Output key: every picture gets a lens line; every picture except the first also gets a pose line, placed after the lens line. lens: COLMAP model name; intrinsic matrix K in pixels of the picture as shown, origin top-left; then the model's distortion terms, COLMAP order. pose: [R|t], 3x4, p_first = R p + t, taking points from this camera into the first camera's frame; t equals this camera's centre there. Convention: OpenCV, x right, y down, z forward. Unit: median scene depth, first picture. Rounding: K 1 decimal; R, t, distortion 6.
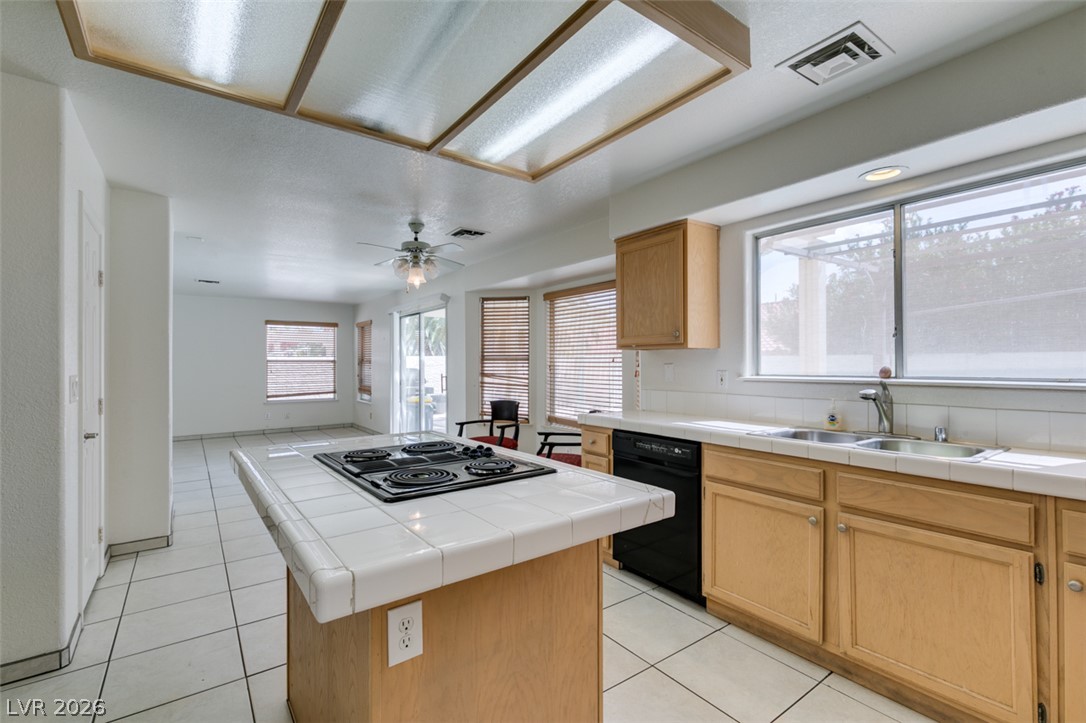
lens RADIAL K [[485.6, 0, 535.3], [0, 485.6, 362.2], [0, 0, 1]] dist [0.004107, -0.002138]
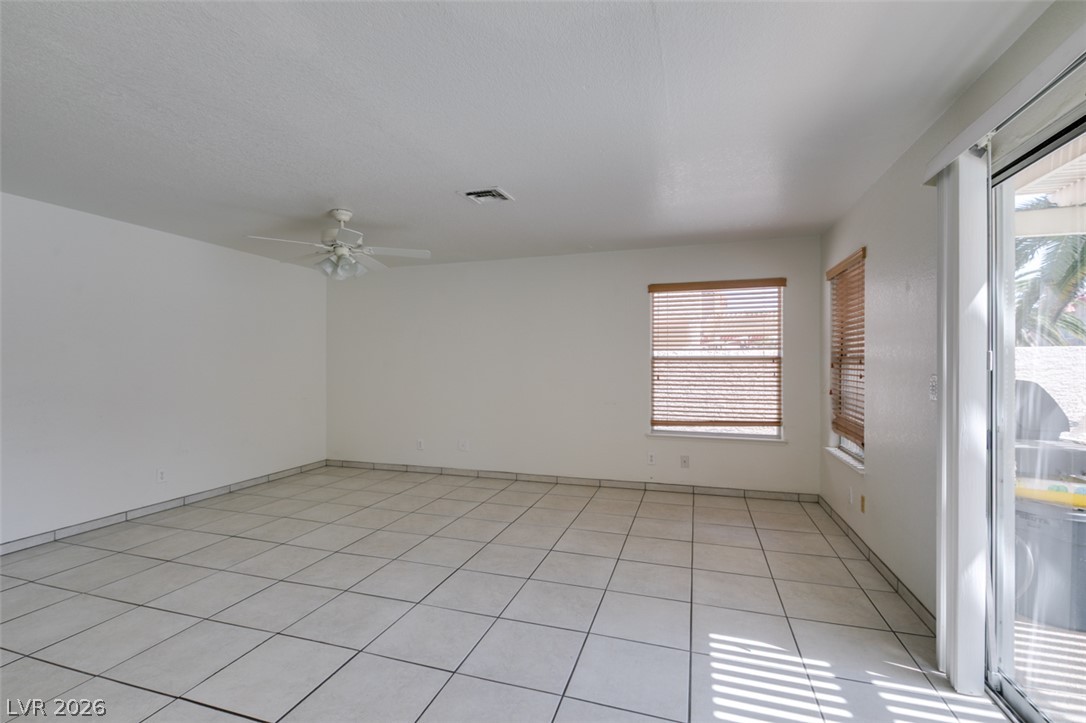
lens RADIAL K [[485.6, 0, 547.3], [0, 485.6, 363.1], [0, 0, 1]] dist [0.004107, -0.002138]
pose [[0.607125, 0.004097, -0.794596, -0.365693], [0.000835, 0.999983, 0.005794, -0.000669], [0.794606, -0.004181, 0.607111, 1.123200]]
